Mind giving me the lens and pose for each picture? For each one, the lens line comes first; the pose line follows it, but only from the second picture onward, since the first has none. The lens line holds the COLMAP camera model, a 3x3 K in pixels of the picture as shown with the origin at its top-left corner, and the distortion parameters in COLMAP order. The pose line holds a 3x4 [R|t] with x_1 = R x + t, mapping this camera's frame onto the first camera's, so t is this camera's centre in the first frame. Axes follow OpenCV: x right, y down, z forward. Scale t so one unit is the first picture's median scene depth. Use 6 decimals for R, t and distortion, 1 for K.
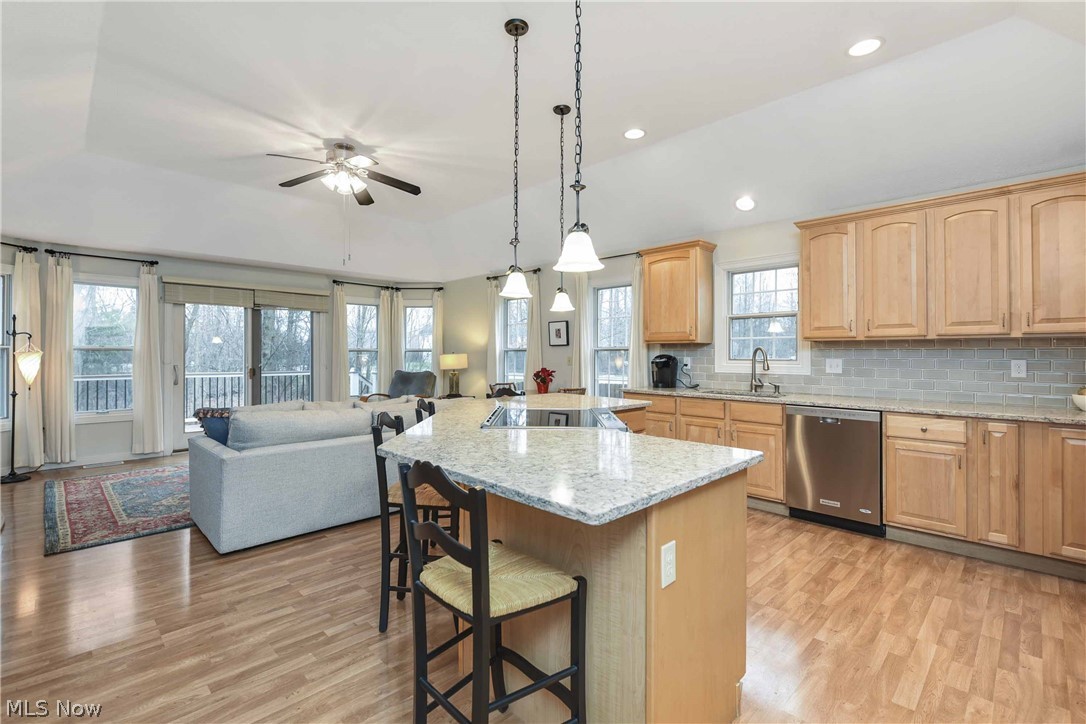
lens RADIAL K [[484.5, 0, 547.1], [0, 484.5, 357.6], [0, 0, 1]] dist [0.002842, 0.000232]
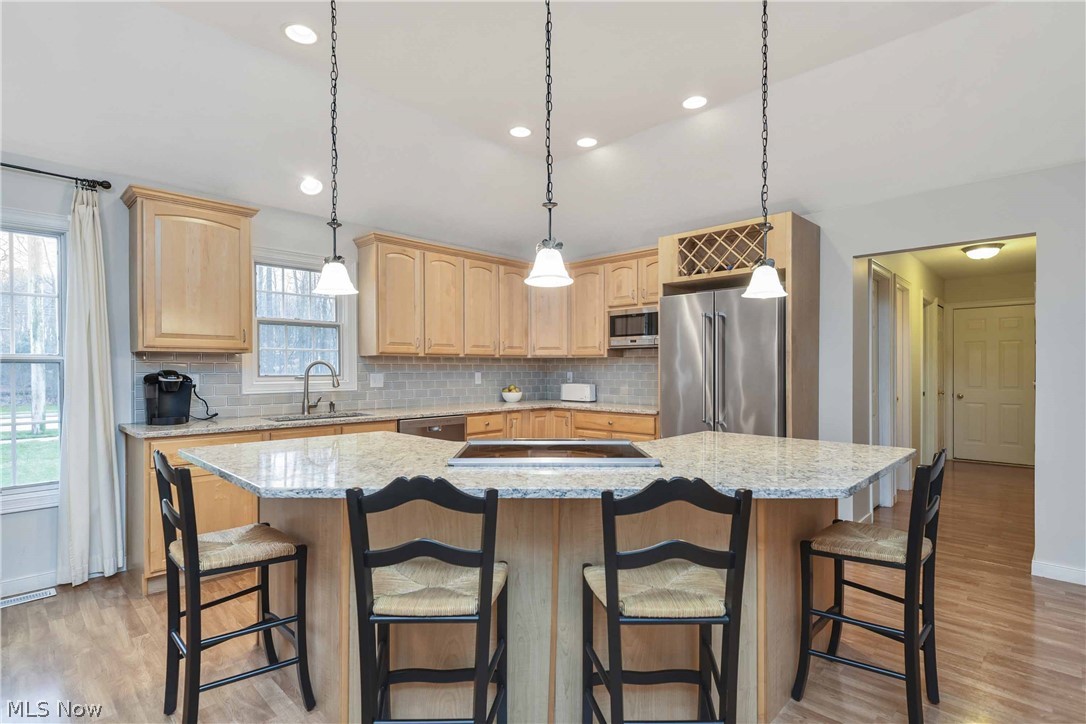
lens RADIAL K [[522.5, 0, 542.2], [0, 522.5, 370.6], [0, 0, 1]] dist [0.001759, 0.000727]
pose [[-0.010200, -0.005873, 0.999931, -0.527592], [0.008229, 0.999948, 0.005957, -0.006723], [-0.999914, 0.008289, -0.010151, 0.671099]]
